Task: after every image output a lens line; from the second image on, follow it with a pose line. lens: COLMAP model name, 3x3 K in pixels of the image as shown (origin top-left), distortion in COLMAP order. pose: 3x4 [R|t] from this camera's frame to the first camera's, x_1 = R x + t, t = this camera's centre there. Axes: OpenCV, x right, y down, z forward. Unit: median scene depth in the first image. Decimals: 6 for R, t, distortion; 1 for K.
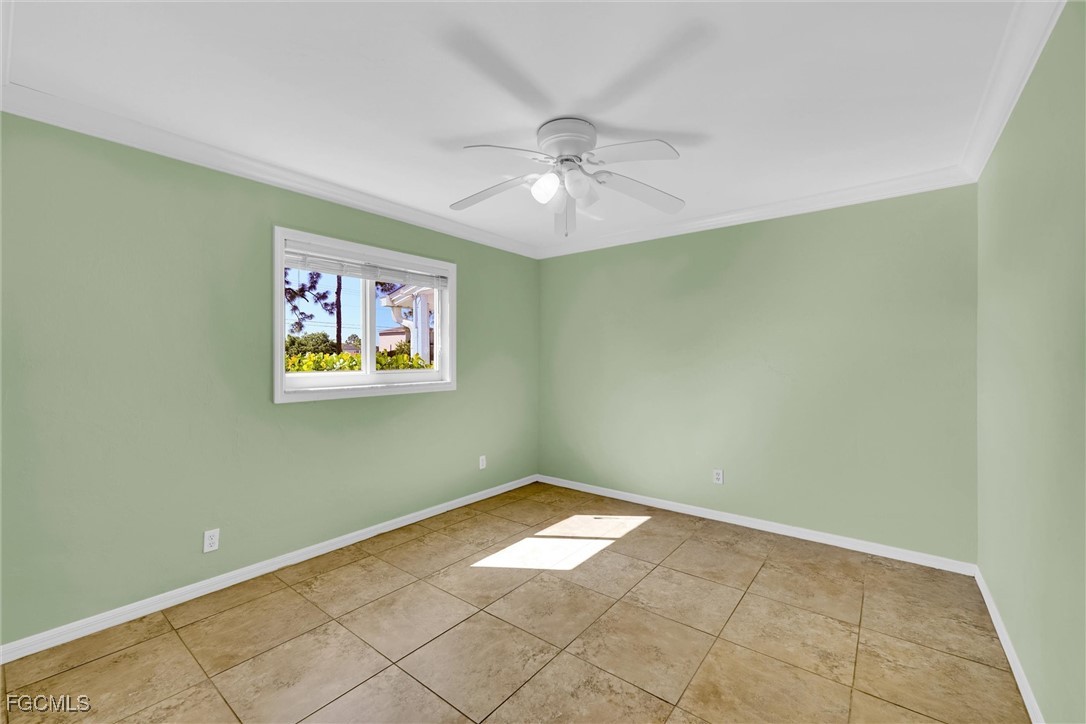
lens RADIAL K [[445.4, 0, 543.1], [0, 445.4, 359.4], [0, 0, 1]] dist [-0.002188, 0.000615]
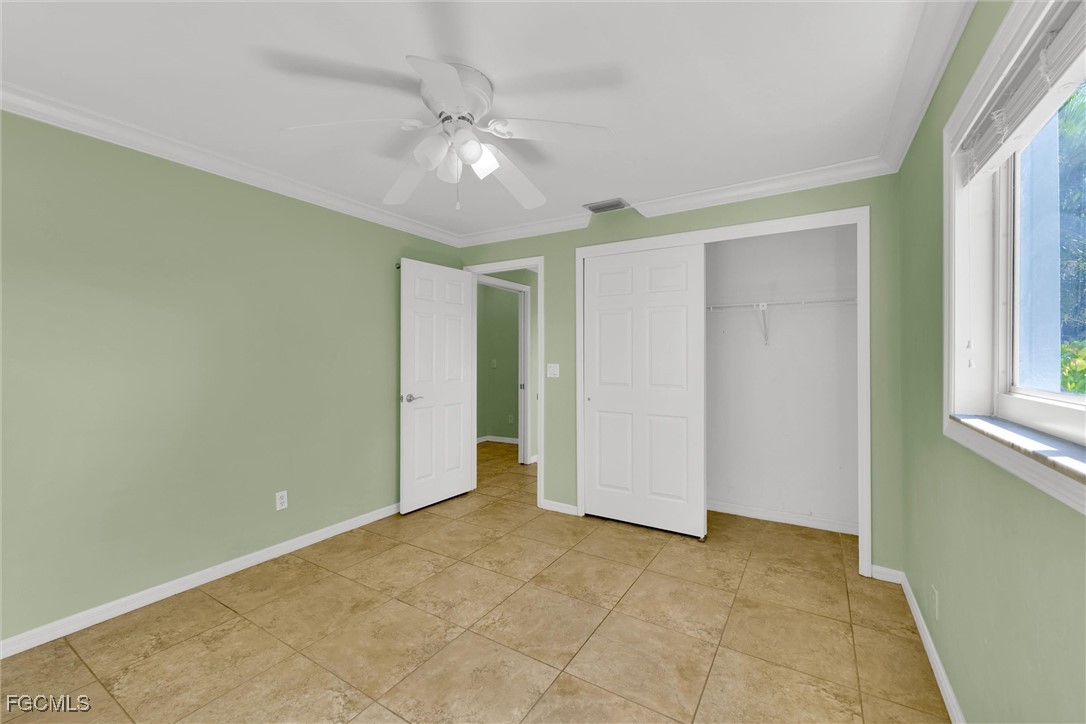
lens RADIAL K [[445.4, 0, 542.2], [0, 445.4, 358.9], [0, 0, 1]] dist [-0.002188, 0.000615]
pose [[-0.993954, -0.000997, -0.109792, -0.015940], [-0.001965, 0.999960, 0.008714, -0.003412], [0.109778, 0.008877, -0.993916, 2.012626]]
